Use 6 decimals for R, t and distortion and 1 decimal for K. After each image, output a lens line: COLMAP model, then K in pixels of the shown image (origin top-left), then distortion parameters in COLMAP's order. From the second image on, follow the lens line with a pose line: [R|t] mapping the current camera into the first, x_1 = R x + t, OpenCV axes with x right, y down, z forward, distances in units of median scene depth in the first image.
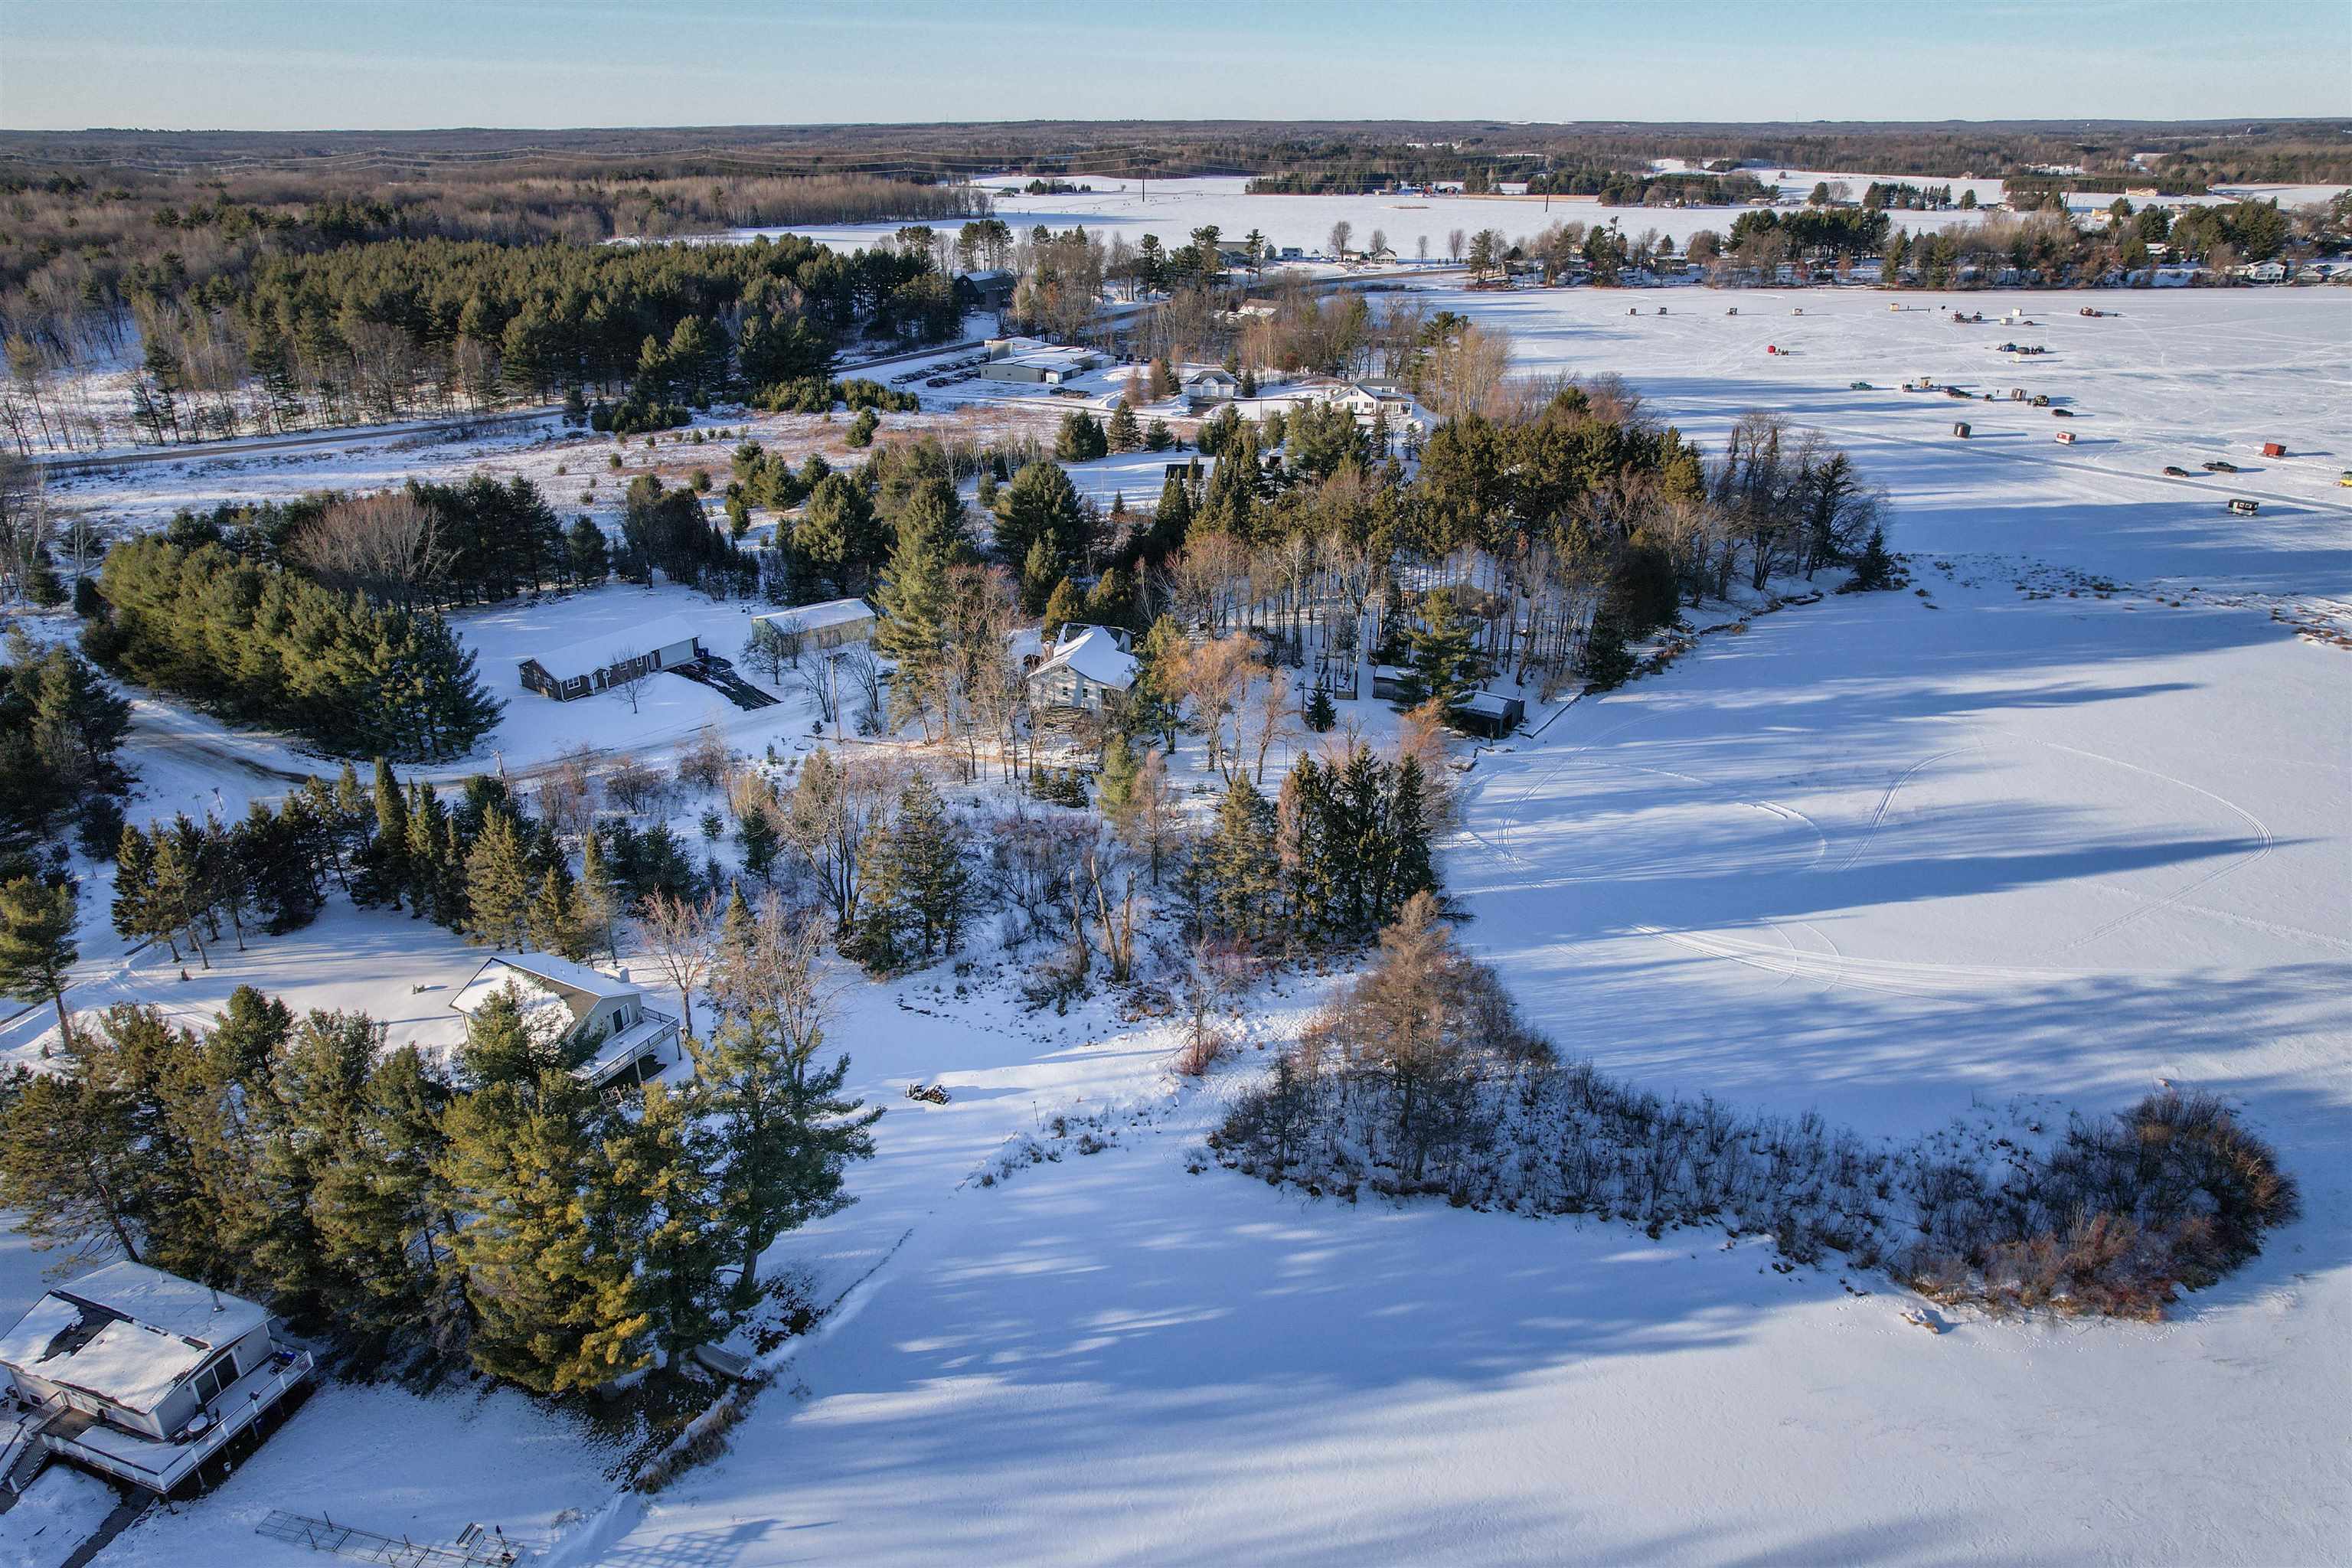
lens RADIAL K [[1521.7, 0, 1162.1], [0, 1521.7, 755.5], [0, 0, 1]] dist [-0.082133, 0.077045]
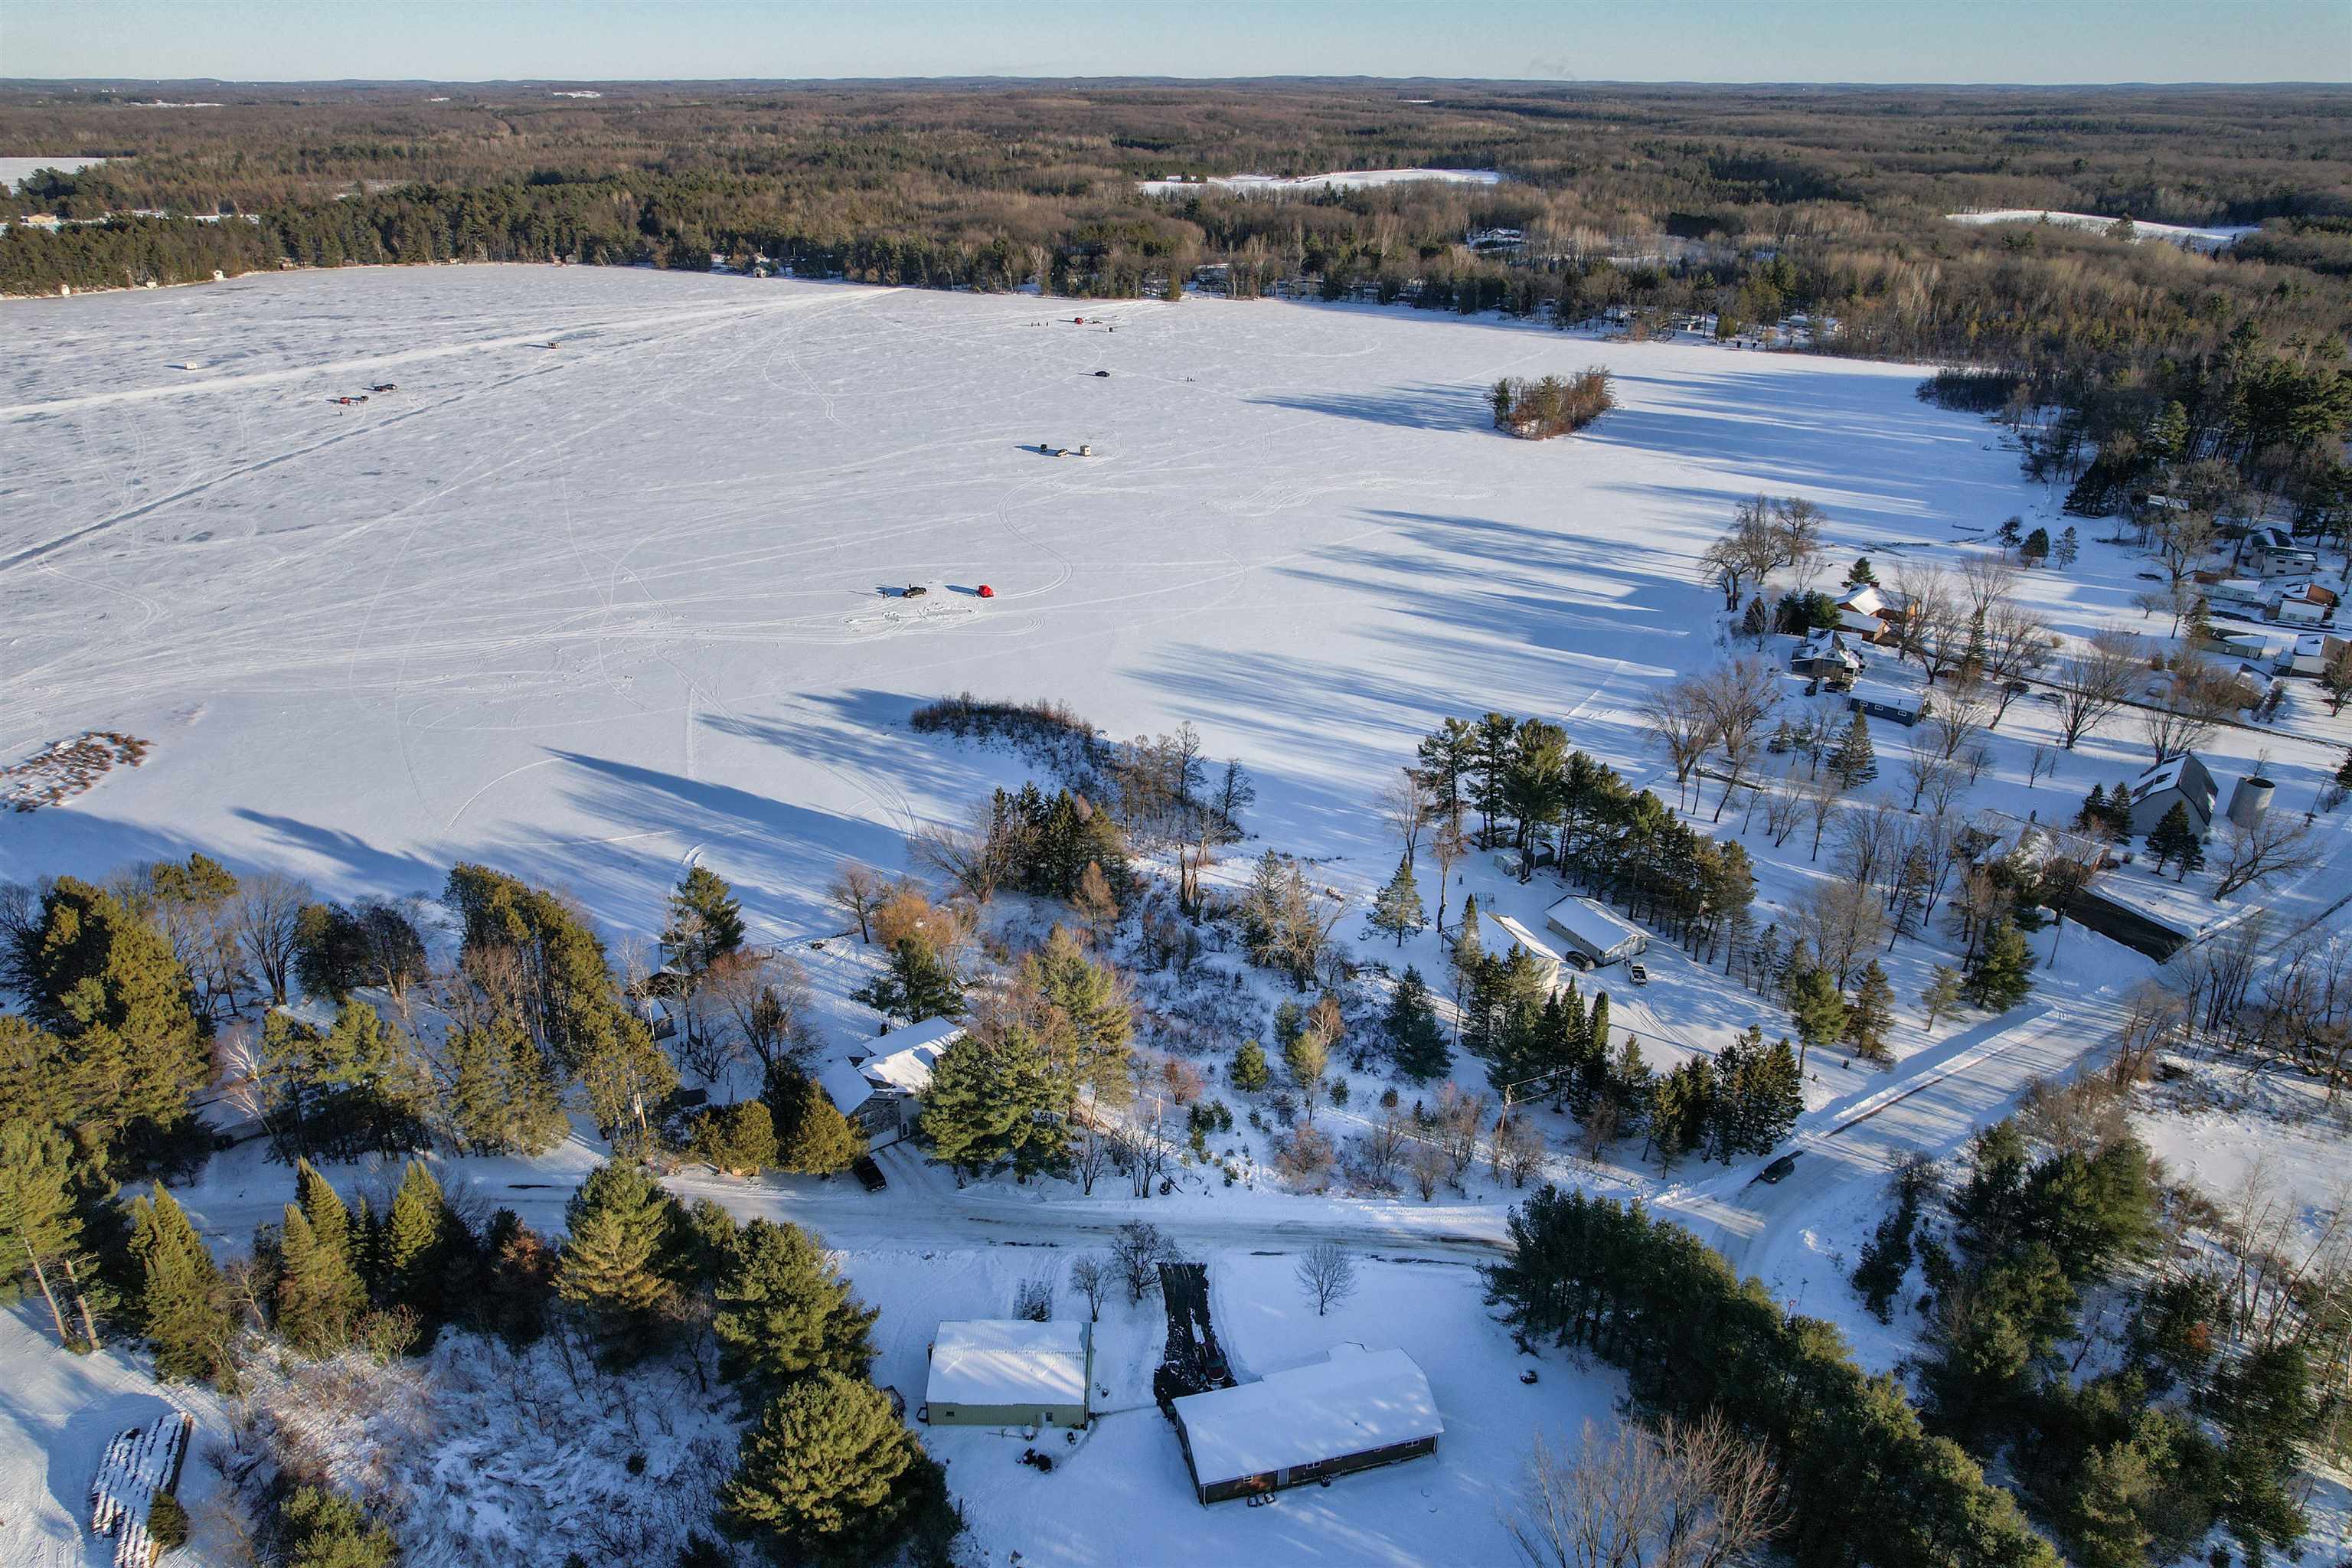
lens RADIAL K [[1521.7, 0, 1162.1], [0, 1521.7, 755.5], [0, 0, 1]] dist [-0.082133, 0.077045]
pose [[-0.778543, -0.257942, 0.572134, -0.321408], [0.246131, 0.713109, 0.656426, -0.376226], [-0.577313, 0.651876, -0.491698, 0.607987]]
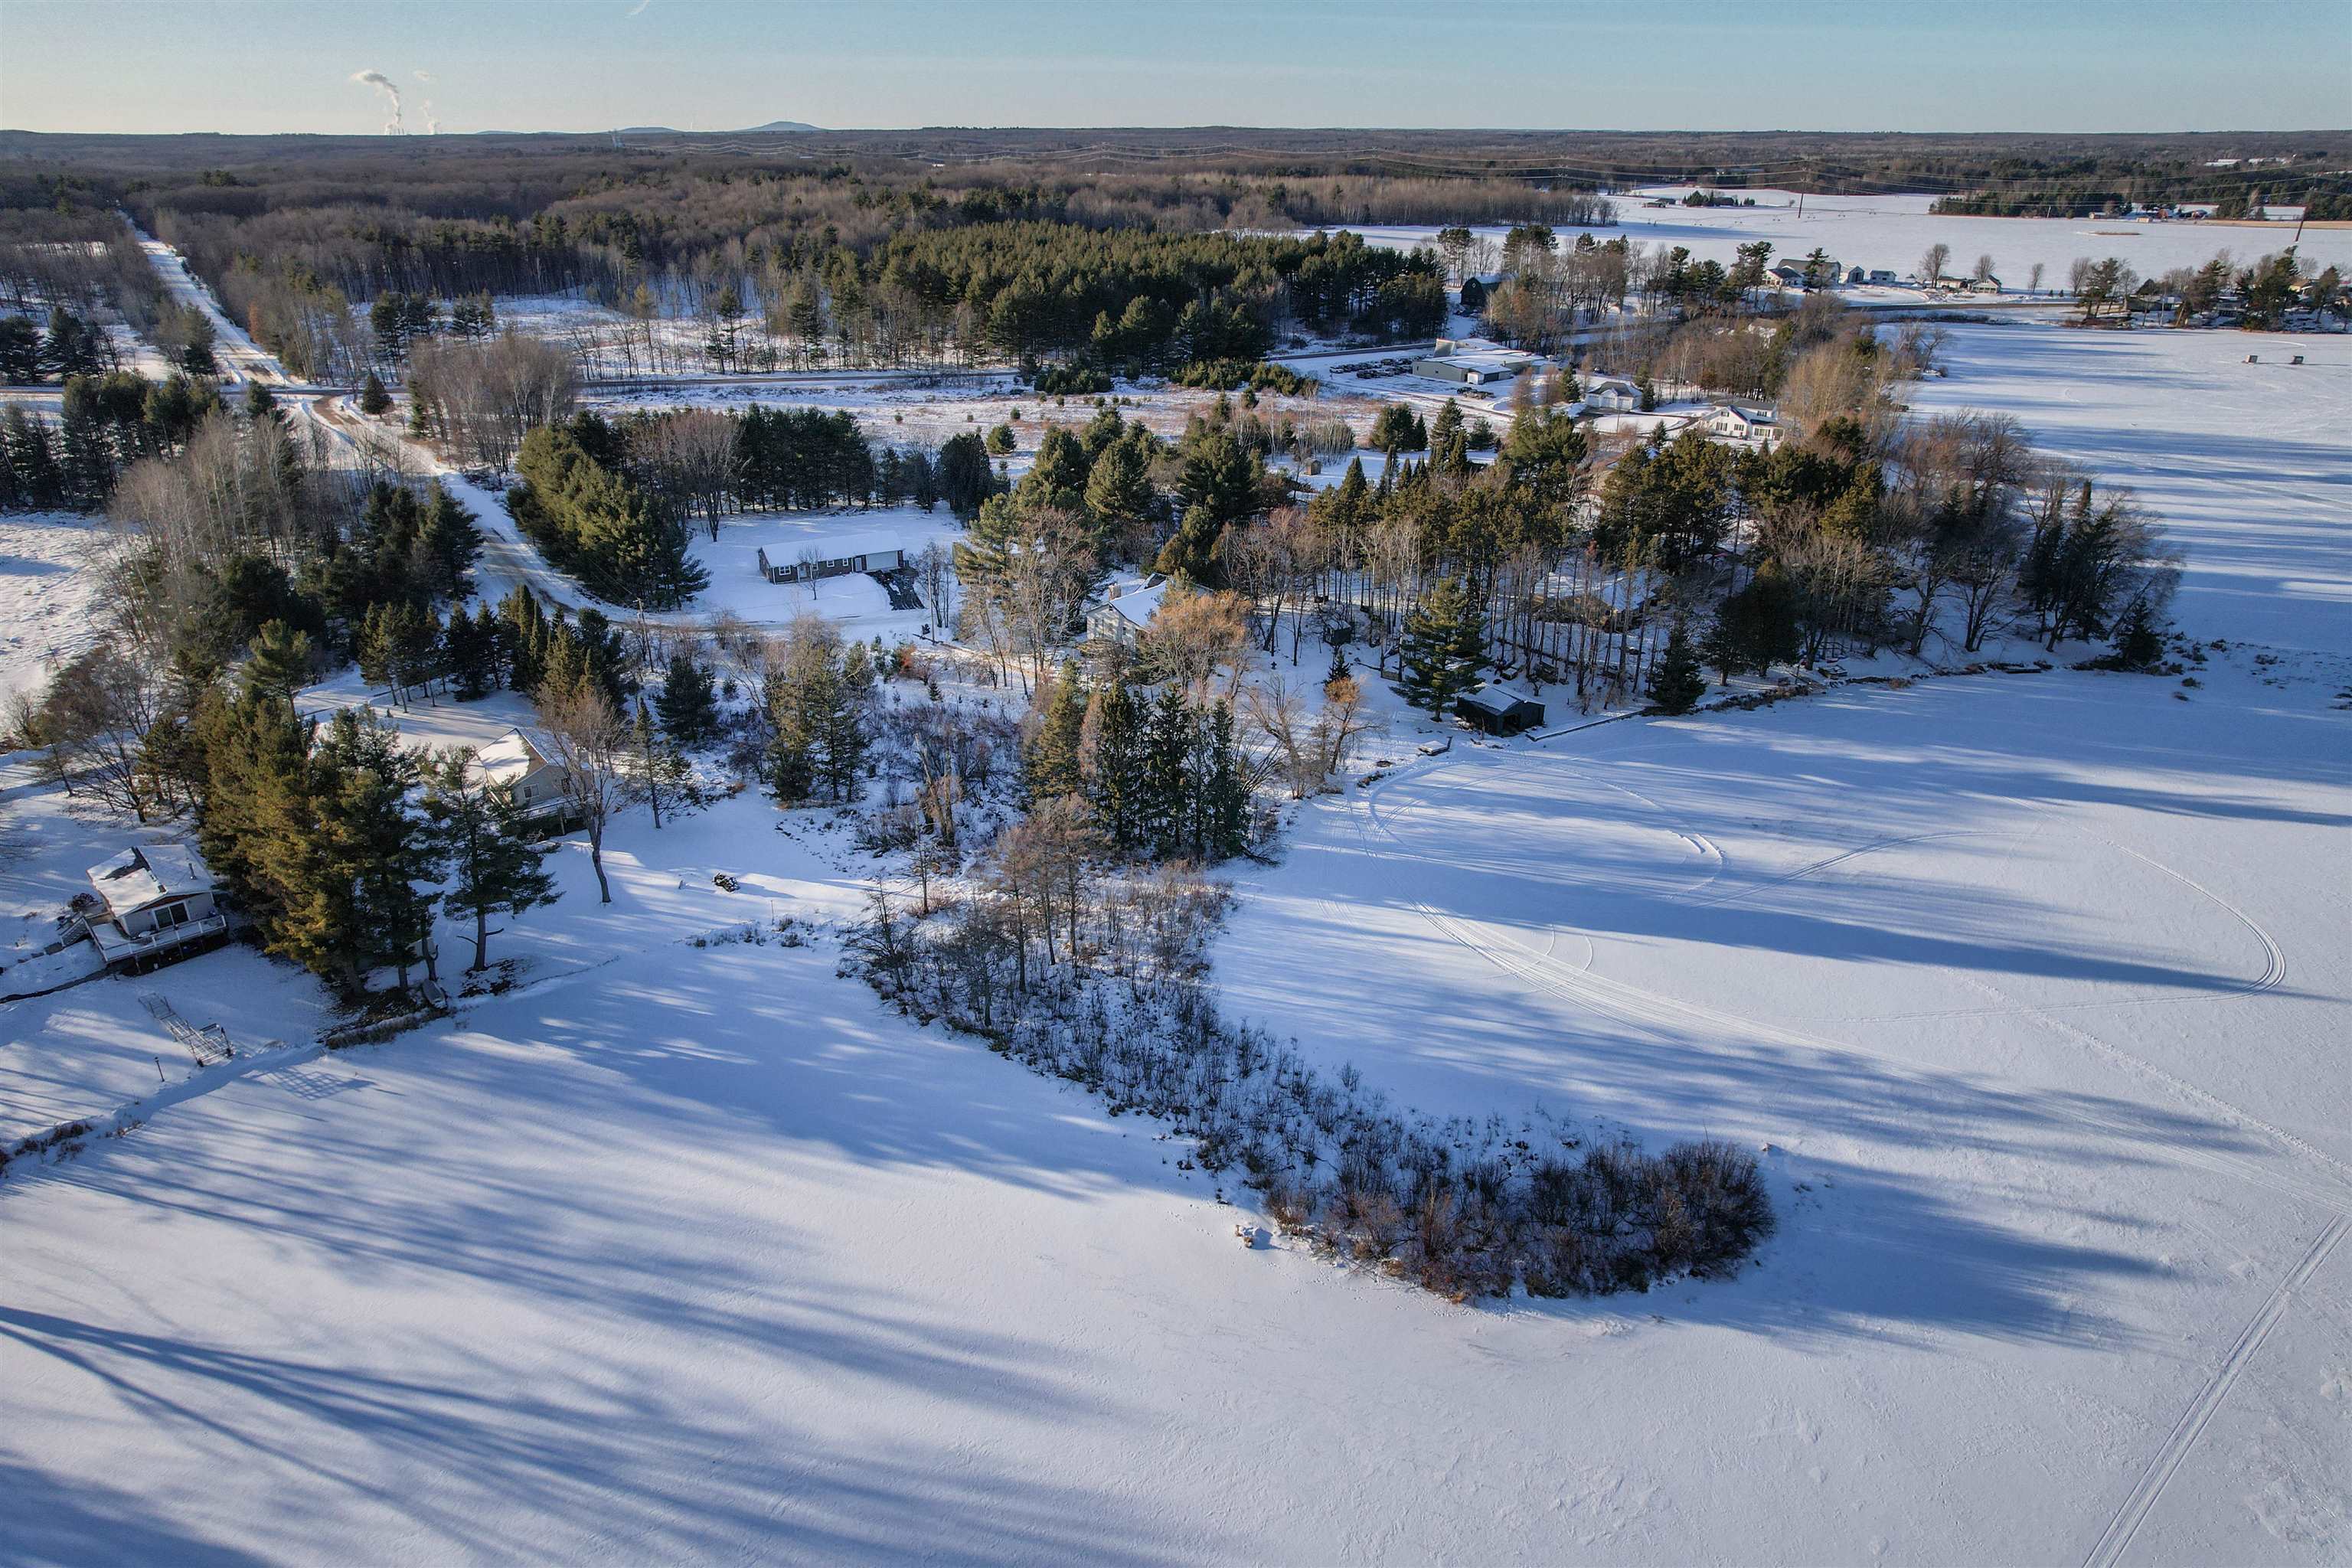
lens RADIAL K [[1521.7, 0, 1162.1], [0, 1521.7, 755.5], [0, 0, 1]] dist [-0.082133, 0.077045]
pose [[0.899209, 0.171183, -0.402640, 0.210889], [-0.172392, 0.984457, 0.033543, 0.003454], [0.402124, 0.039250, 0.914744, -0.008158]]
